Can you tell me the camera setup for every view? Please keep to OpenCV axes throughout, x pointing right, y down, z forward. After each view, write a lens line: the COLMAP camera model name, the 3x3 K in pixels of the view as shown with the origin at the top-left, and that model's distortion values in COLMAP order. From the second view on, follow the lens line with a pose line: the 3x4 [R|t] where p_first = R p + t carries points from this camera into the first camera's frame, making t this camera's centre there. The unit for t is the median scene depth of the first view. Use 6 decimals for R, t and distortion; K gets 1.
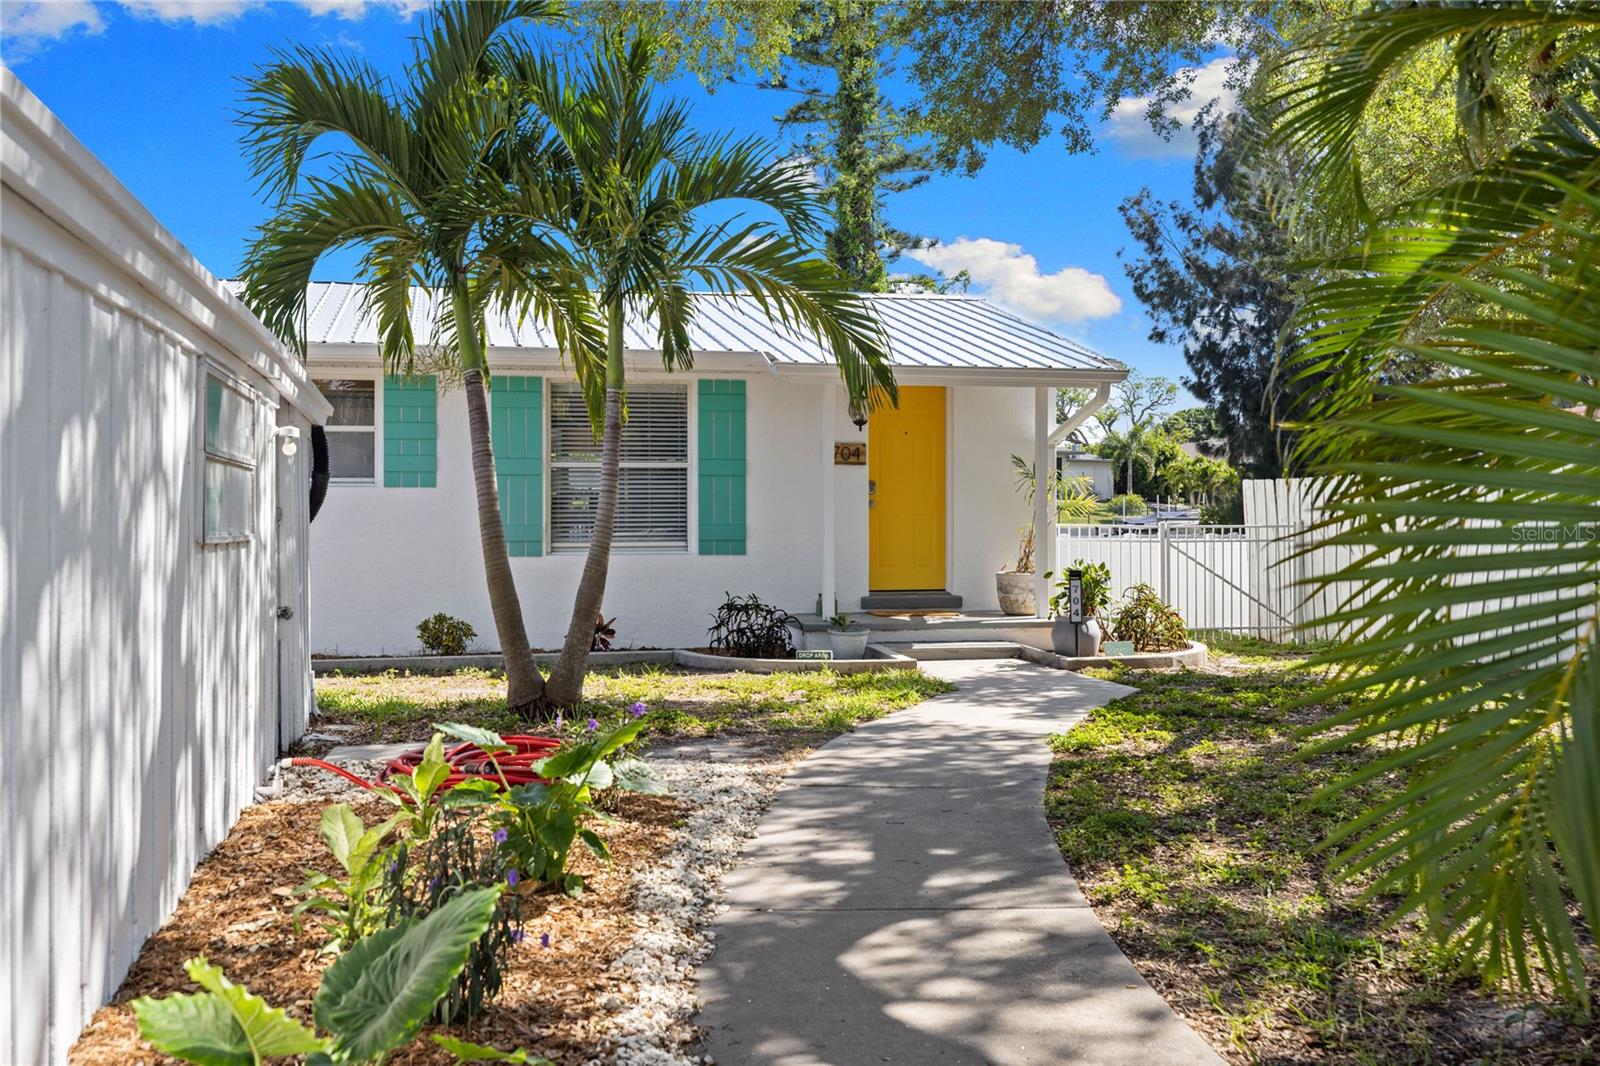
lens RADIAL K [[1596.7, 0, 800.4], [0, 1596.7, 531.7], [0, 0, 1]] dist [-0.013626, 0.000000]
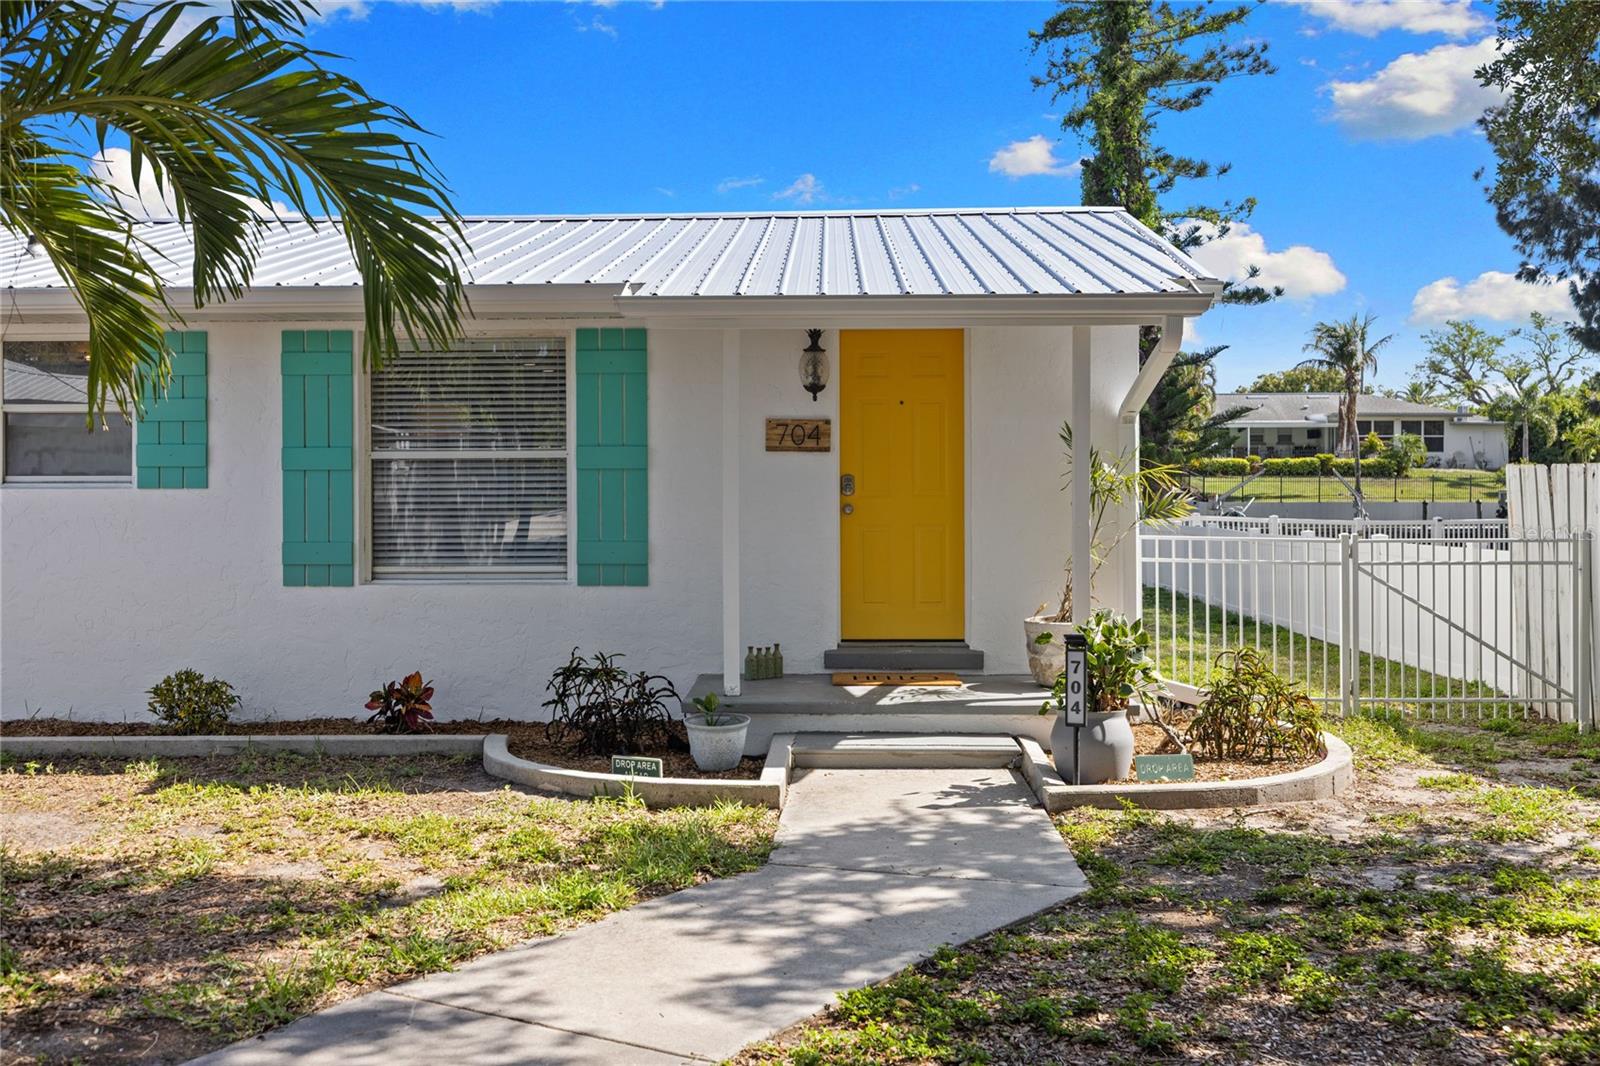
lens RADIAL K [[1596.7, 0, 779.3], [0, 1596.7, 486.1], [0, 0, 1]] dist [-0.013626, 0.000000]
pose [[0.967410, -0.000645, -0.253216, 0.074055], [-0.001106, 0.999976, -0.006770, -0.009040], [0.253214, 0.006830, 0.967386, 0.139459]]
